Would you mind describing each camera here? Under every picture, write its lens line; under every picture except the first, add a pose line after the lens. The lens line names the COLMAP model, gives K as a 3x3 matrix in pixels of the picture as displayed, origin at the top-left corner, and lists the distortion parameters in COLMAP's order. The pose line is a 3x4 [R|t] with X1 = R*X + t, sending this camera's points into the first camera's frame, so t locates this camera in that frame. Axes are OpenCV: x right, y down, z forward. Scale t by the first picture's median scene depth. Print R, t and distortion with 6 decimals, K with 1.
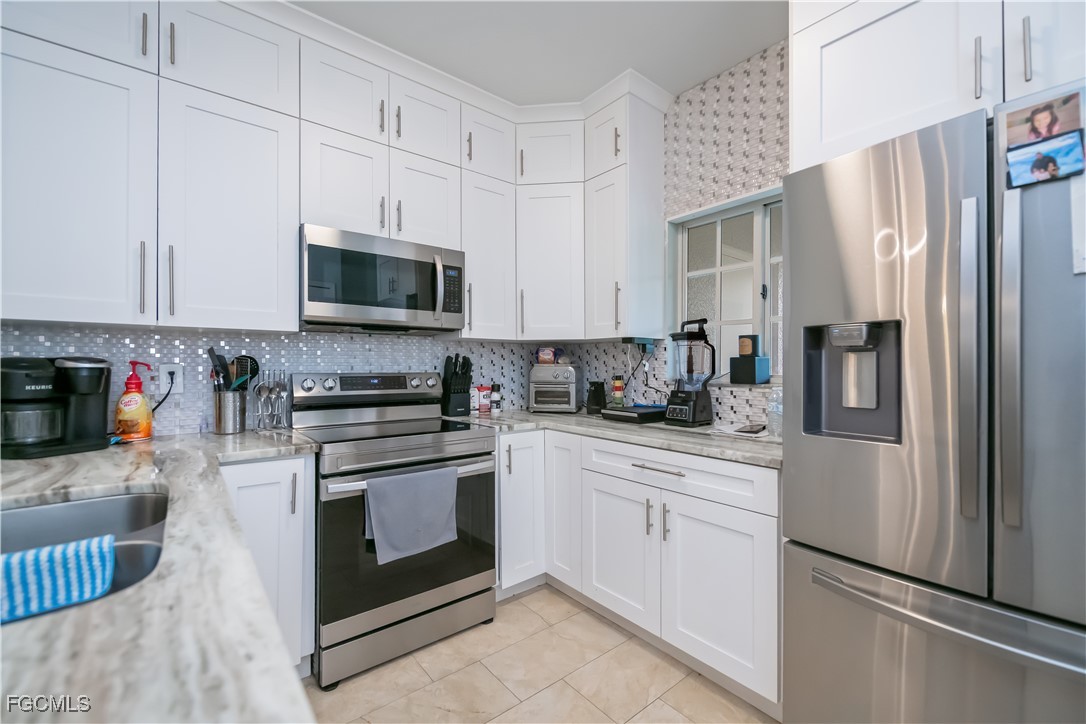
lens RADIAL K [[448.2, 0, 545.9], [0, 448.2, 366.5], [0, 0, 1]] dist [-0.000820, -0.000298]
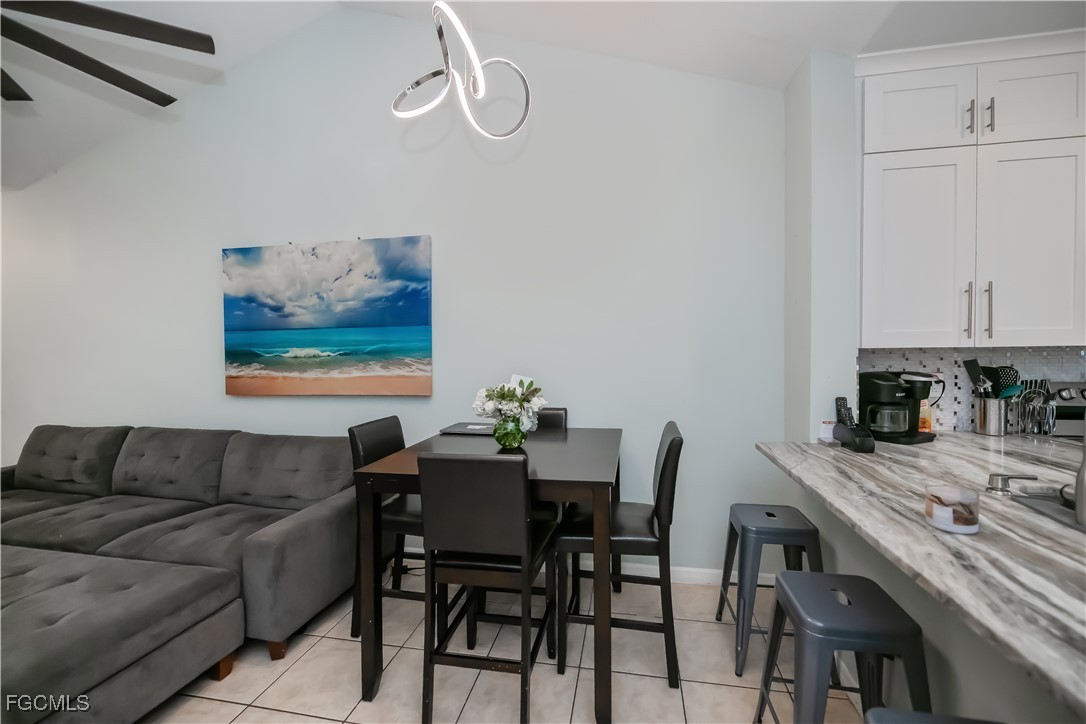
lens RADIAL K [[442.0, 0, 547.2], [0, 442.0, 351.7], [0, 0, 1]] dist [-0.000391, -0.000237]
pose [[0.640941, -0.004172, -0.767579, -0.495672], [0.013958, 0.999883, 0.006221, -0.074030], [0.767463, -0.014702, 0.640925, -0.493824]]
